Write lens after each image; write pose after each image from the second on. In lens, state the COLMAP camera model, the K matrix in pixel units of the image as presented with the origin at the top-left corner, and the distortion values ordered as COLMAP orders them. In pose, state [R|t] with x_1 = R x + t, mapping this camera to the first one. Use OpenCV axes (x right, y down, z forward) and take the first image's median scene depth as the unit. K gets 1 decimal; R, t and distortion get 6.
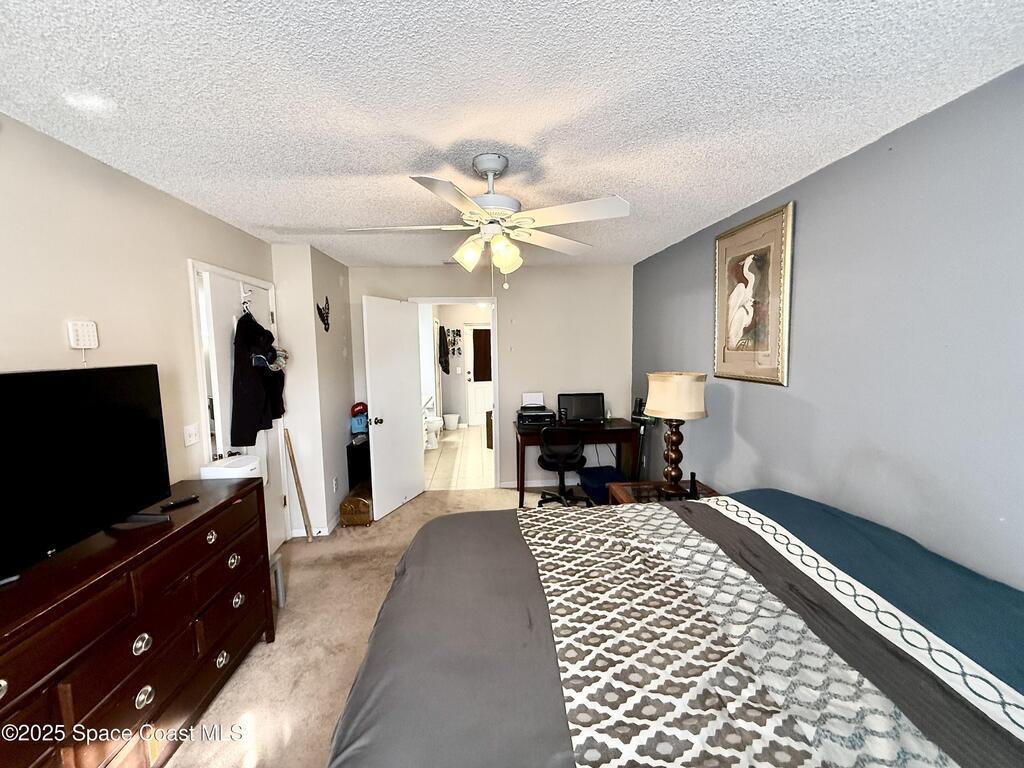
lens RADIAL K [[408.7, 0, 512.2], [0, 408.7, 380.0], [0, 0, 1]] dist [0.001257, -0.000640]
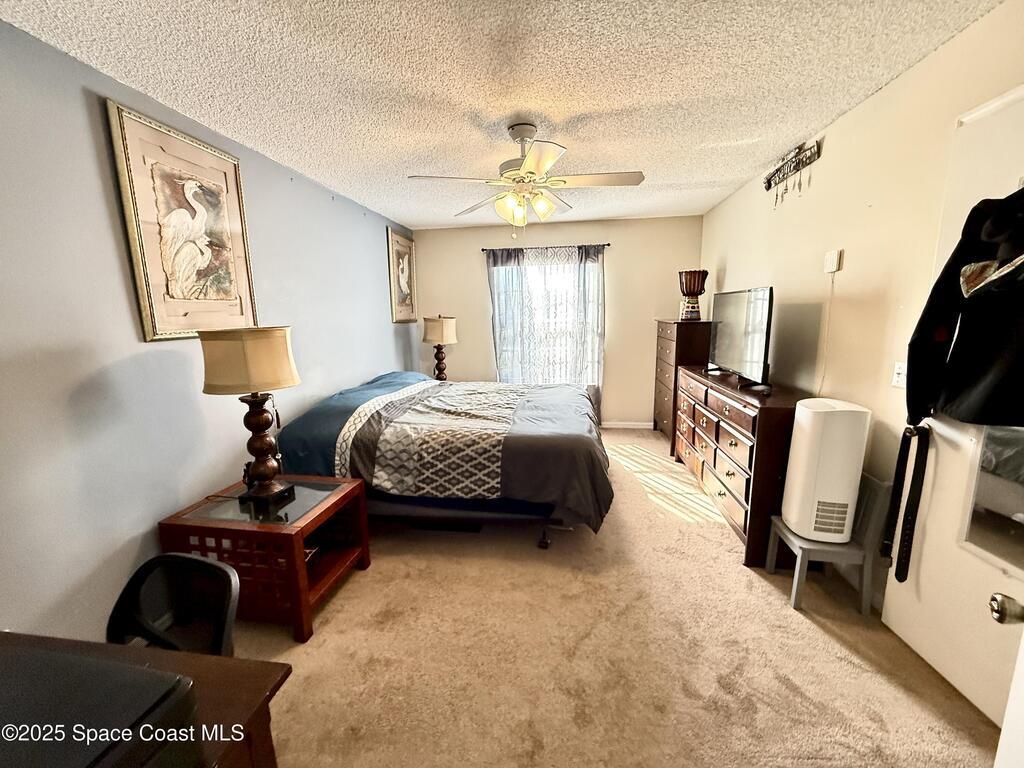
lens RADIAL K [[408.7, 0, 510.3], [0, 408.7, 383.5], [0, 0, 1]] dist [0.001257, -0.000640]
pose [[-0.976813, 0.003238, 0.214069, -0.210746], [0.058296, 0.966127, 0.251395, -0.083330], [-0.206004, 0.258046, -0.943915, 1.775515]]
